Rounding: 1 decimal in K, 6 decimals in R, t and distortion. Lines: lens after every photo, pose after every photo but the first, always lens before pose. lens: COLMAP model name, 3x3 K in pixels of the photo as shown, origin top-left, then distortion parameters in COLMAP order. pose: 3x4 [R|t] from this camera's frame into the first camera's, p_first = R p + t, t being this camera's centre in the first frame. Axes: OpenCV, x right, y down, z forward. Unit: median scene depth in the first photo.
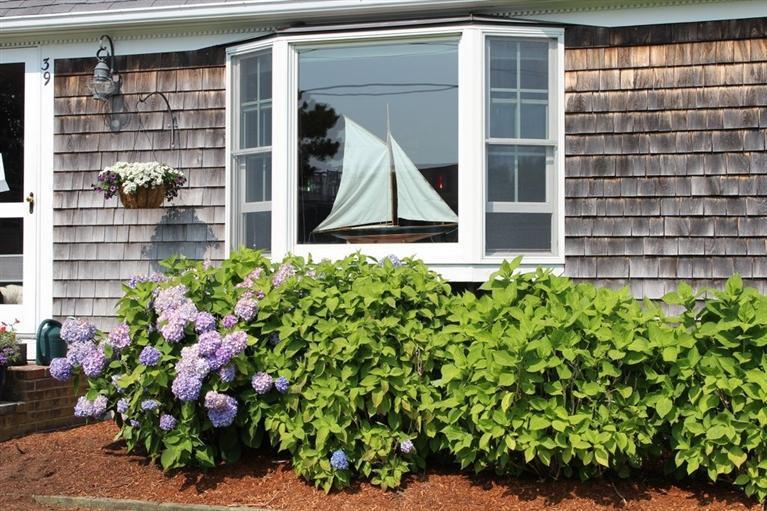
lens RADIAL K [[1335.3, 0, 383.5], [0, 1335.3, 255.5], [0, 0, 1]] dist [0.009535, 0.012291]
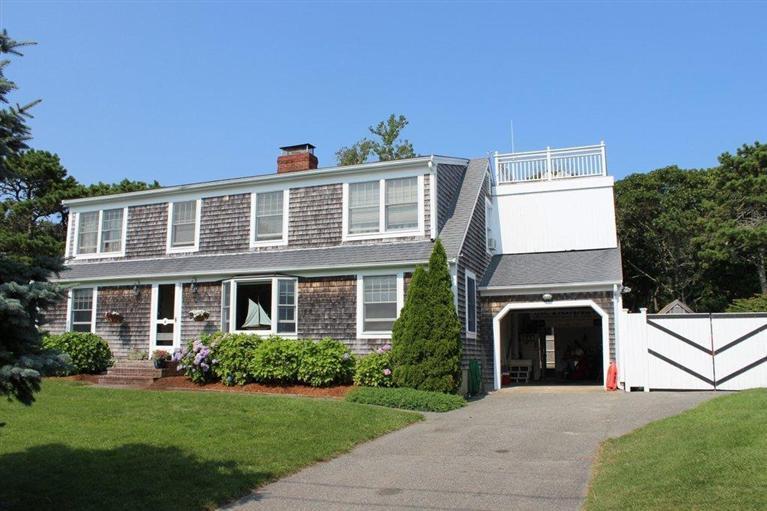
lens RADIAL K [[634.8, 0, 383.5], [0, 634.8, 255.5], [0, 0, 1]] dist [-0.169127, 0.151738]
pose [[0.999300, -0.010242, -0.035973, 0.479570], [0.005481, 0.991494, -0.130037, 0.016992], [0.036998, 0.129749, 0.990856, -0.940803]]
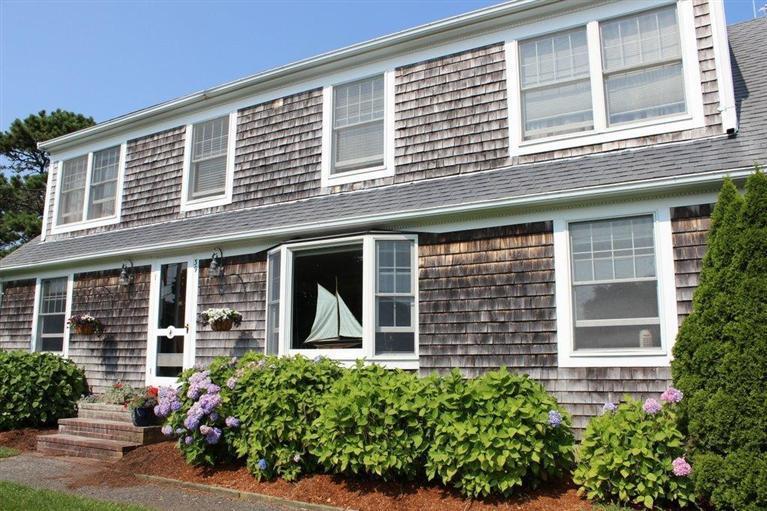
lens RADIAL K [[634.8, 0, 383.5], [0, 634.8, 255.5], [0, 0, 1]] dist [-0.169127, 0.151738]
pose [[0.978886, -0.034813, -0.201423, 0.275408], [0.004132, 0.988559, -0.150775, -0.004922], [0.204367, 0.146759, 0.967830, 0.123487]]
